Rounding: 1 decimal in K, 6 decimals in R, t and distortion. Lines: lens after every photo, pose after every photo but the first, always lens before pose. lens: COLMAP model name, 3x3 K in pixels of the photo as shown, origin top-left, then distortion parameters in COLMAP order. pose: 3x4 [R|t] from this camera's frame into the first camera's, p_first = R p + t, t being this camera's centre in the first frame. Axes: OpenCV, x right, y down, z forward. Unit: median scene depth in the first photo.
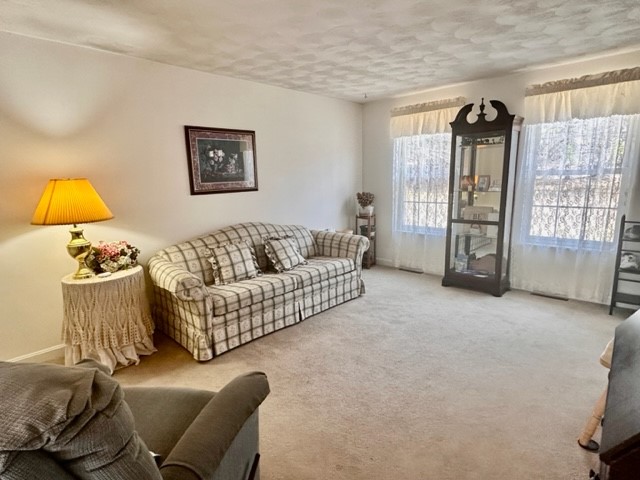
lens RADIAL K [[353.8, 0, 319.0], [0, 353.8, 241.8], [0, 0, 1]] dist [-0.004564, -0.002057]
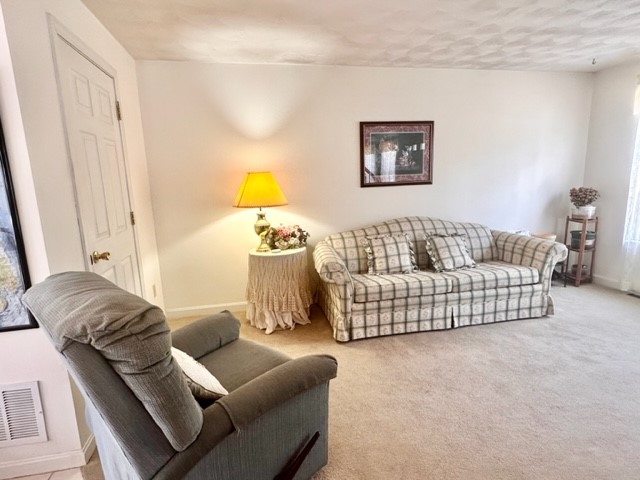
lens RADIAL K [[353.8, 0, 318.9], [0, 353.8, 242.7], [0, 0, 1]] dist [-0.004564, -0.002057]
pose [[0.819284, 0.098851, -0.564803, 0.157009], [-0.092102, 0.994924, 0.040530, 0.001740], [0.565943, 0.018814, 0.824230, 0.059603]]
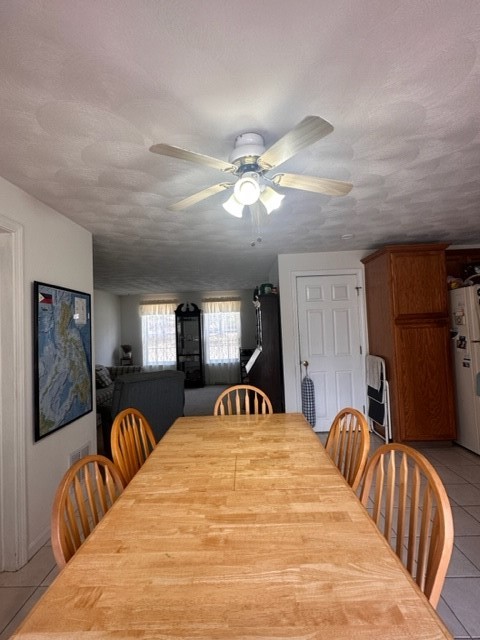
lens RADIAL K [[294.1, 0, 240.0], [0, 294.1, 319.2], [0, 0, 1]] dist [0.000874, -0.000432]
pose [[0.737862, 0.017033, 0.674737, -0.665485], [0.144581, 0.972488, -0.182658, 0.127686], [-0.659284, 0.232330, 0.715099, -0.671502]]
